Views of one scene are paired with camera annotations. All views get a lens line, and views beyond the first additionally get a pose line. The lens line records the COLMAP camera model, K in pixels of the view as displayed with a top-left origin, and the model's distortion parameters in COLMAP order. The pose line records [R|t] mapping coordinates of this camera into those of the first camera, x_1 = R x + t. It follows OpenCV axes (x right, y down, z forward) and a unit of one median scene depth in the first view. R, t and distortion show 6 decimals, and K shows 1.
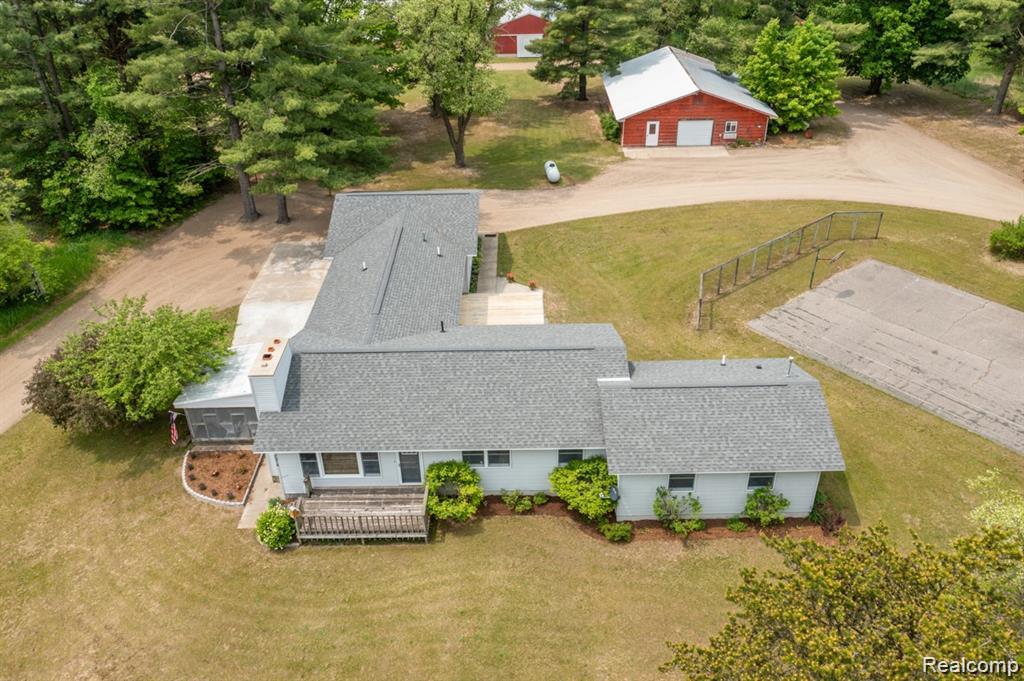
lens RADIAL K [[810.9, 0, 512.0], [0, 810.9, 340.5], [0, 0, 1]] dist [-0.002787, -0.000526]
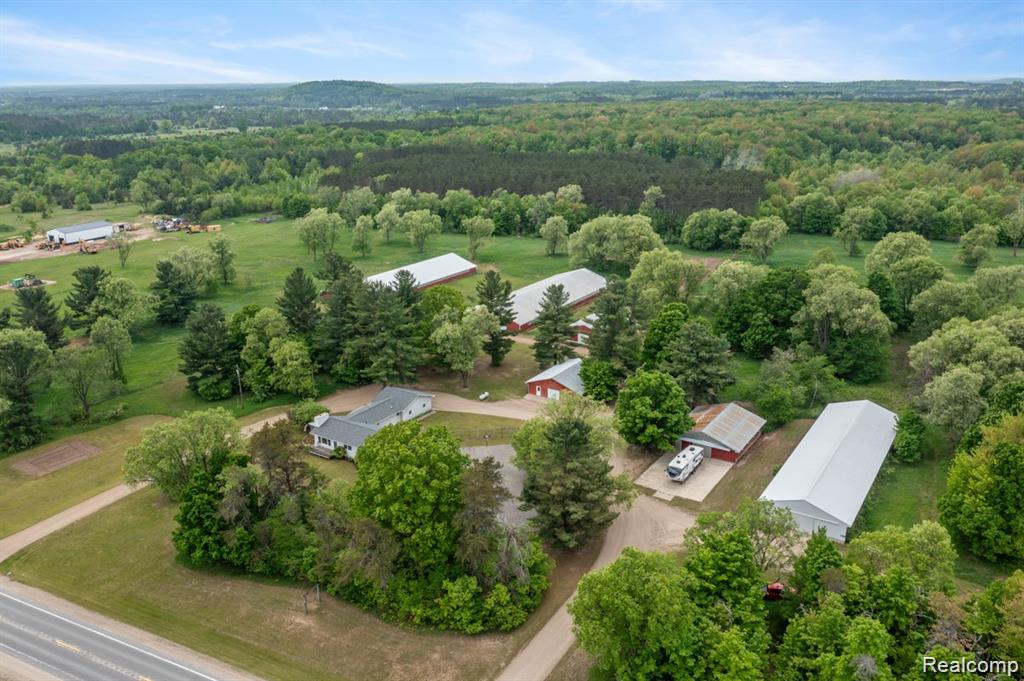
lens RADIAL K [[810.9, 0, 512.0], [0, 810.9, 340.5], [0, 0, 1]] dist [-0.002787, -0.000526]
pose [[0.830560, 0.178622, -0.527507, 1.445389], [-0.295115, 0.944416, -0.144865, -0.016823], [0.472310, 0.275994, 0.837108, -1.211019]]
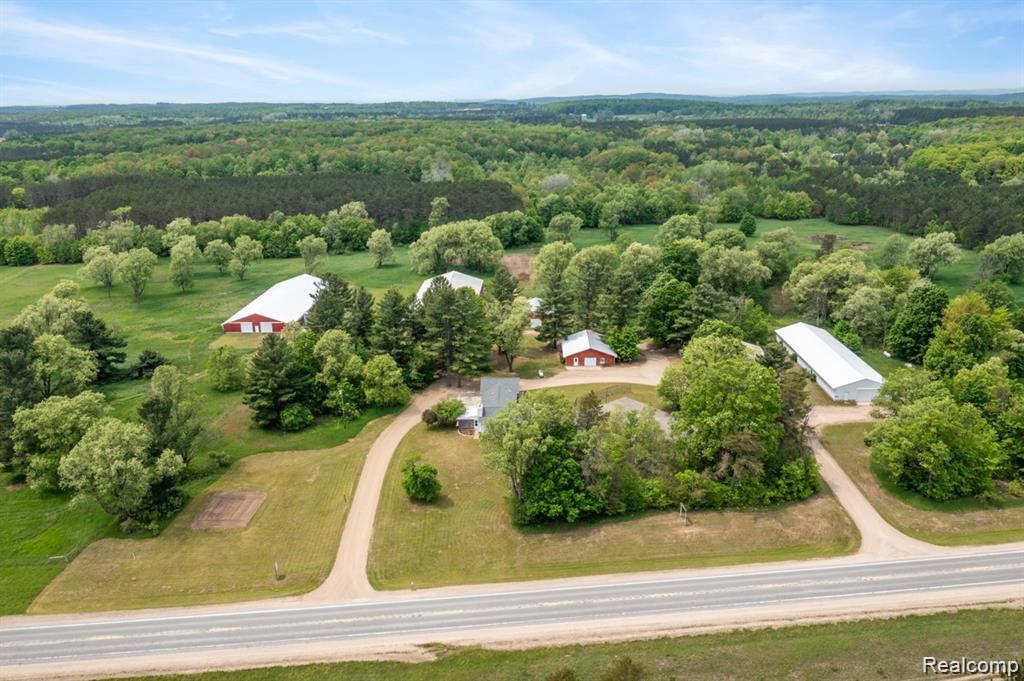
lens RADIAL K [[810.9, 0, 512.0], [0, 810.9, 340.5], [0, 0, 1]] dist [-0.002787, -0.000526]
pose [[0.999650, 0.011602, -0.023795, 0.010303], [-0.017291, 0.966782, -0.255018, 0.443079], [0.020046, 0.255340, 0.966644, -1.949574]]
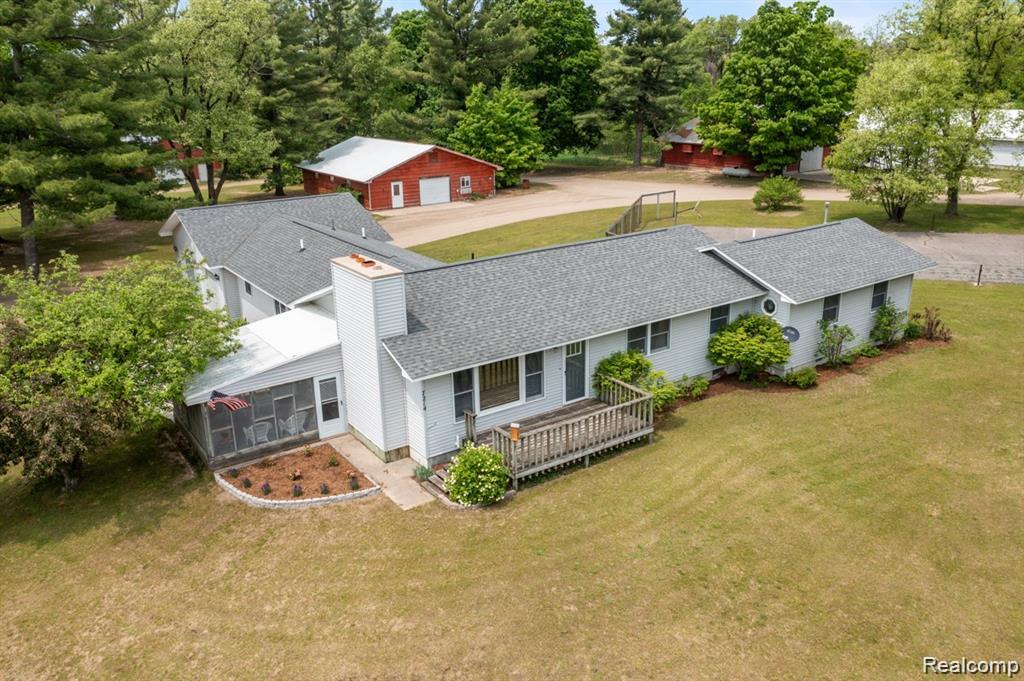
lens RADIAL K [[810.9, 0, 512.0], [0, 810.9, 340.5], [0, 0, 1]] dist [-0.002787, -0.000526]
pose [[0.823110, -0.174157, 0.540518, -0.283444], [0.302226, 0.940166, -0.157310, 0.110417], [-0.480780, 0.292842, 0.826495, 0.182267]]
